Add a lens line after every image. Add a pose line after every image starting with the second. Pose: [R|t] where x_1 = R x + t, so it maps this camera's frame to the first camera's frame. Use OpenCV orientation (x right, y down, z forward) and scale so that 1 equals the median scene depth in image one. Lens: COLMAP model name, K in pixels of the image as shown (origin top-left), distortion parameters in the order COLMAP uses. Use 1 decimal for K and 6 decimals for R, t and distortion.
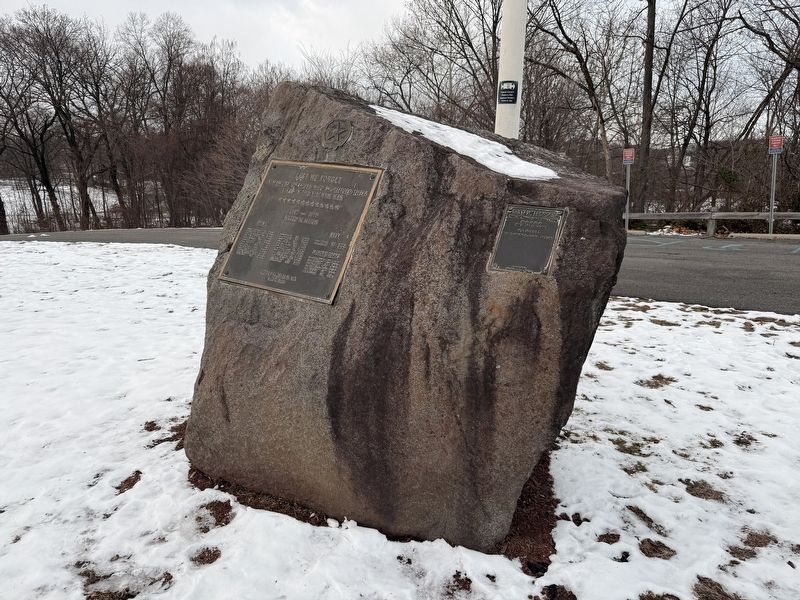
lens RADIAL K [[557.9, 0, 398.7], [0, 557.9, 303.3], [0, 0, 1]] dist [0.054772, -0.080294]
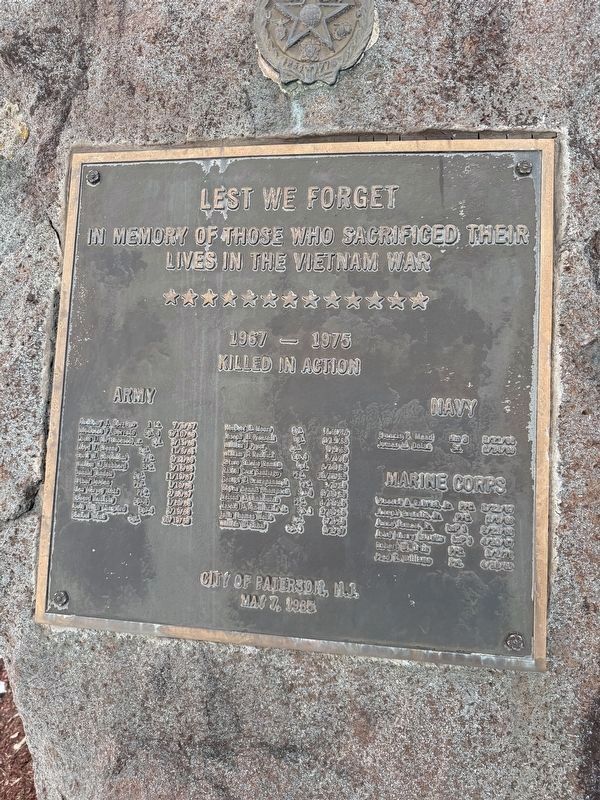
lens RADIAL K [[557.9, 0, 300.0], [0, 557.9, 400.0], [0, 0, 1]] dist [0.054772, -0.080294]
pose [[0.927627, -0.263623, 0.264598, -0.258859], [0.194794, 0.945894, 0.259499, -0.212923], [-0.318691, -0.189176, 0.928789, 0.758291]]
